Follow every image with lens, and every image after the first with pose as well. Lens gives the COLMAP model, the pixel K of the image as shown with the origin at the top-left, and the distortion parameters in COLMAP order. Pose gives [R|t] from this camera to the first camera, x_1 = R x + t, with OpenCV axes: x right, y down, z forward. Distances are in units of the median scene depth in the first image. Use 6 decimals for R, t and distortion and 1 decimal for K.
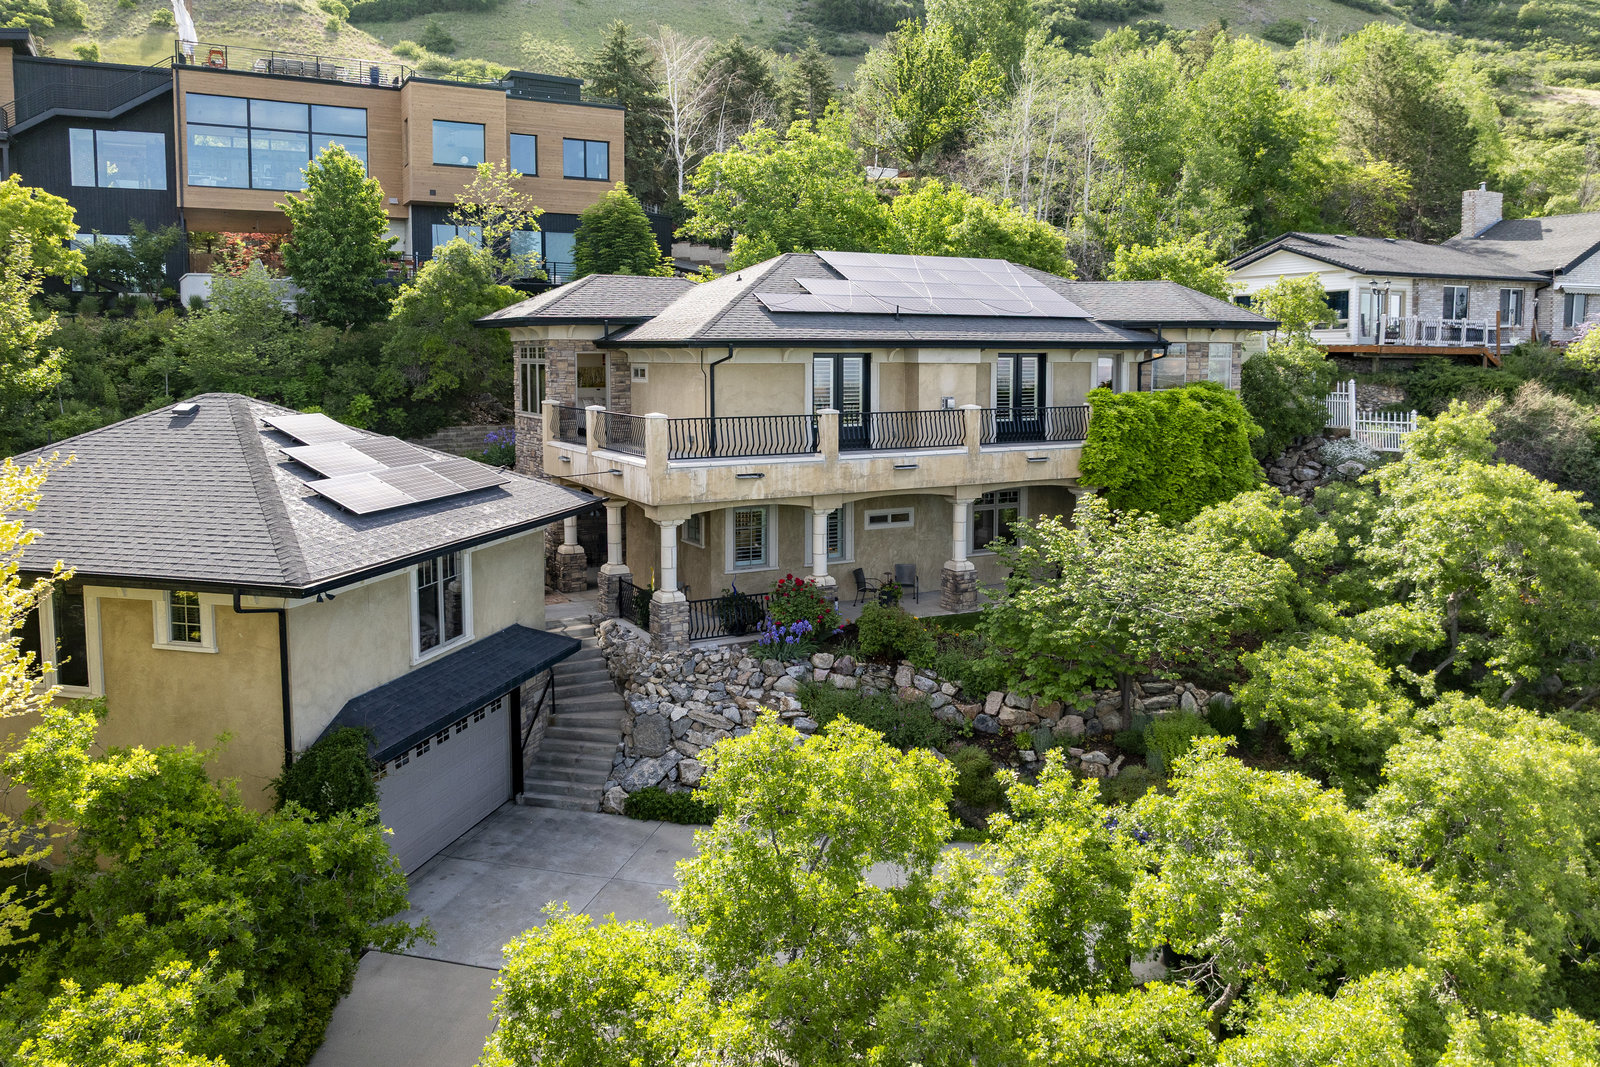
lens RADIAL K [[1211.4, 0, 795.8], [0, 1211.4, 515.9], [0, 0, 1]] dist [-0.048882, 0.019844]
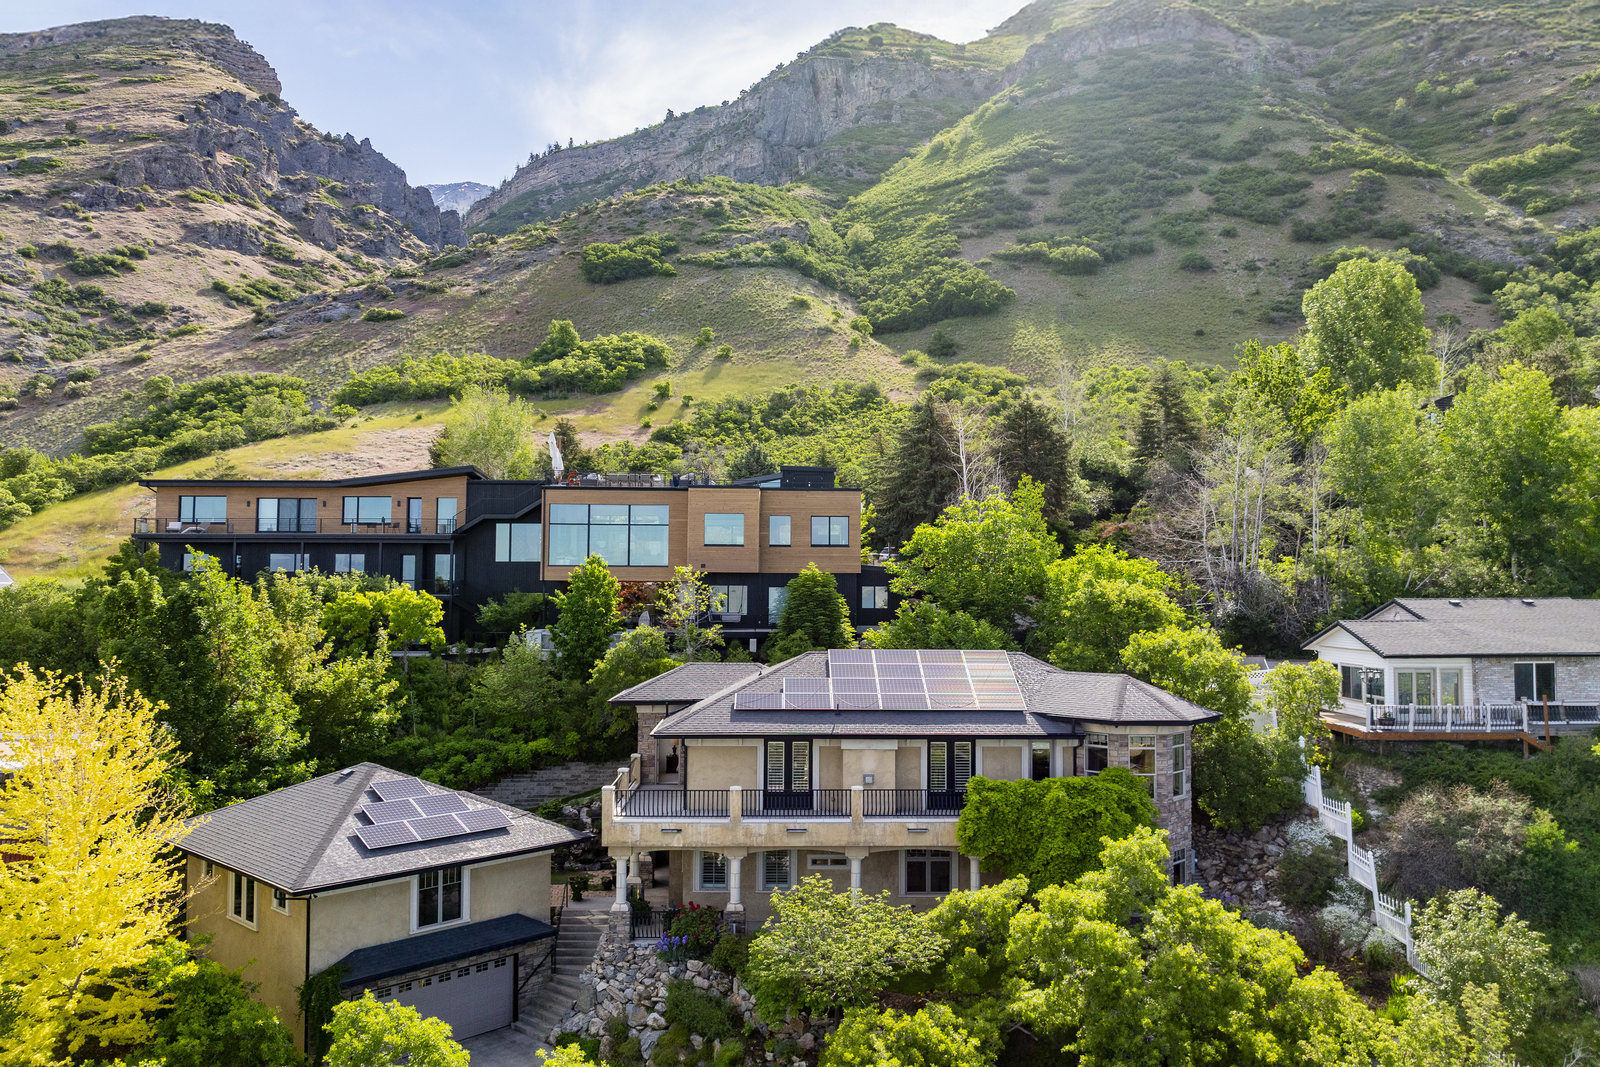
lens RADIAL K [[1211.4, 0, 800.7], [0, 1211.4, 544.4], [0, 0, 1]] dist [-0.048882, 0.019844]
pose [[0.881665, -0.011733, -0.471730, 0.819050], [-0.066065, 0.986775, -0.148020, -0.173463], [0.467229, 0.161669, 0.869230, -0.279761]]
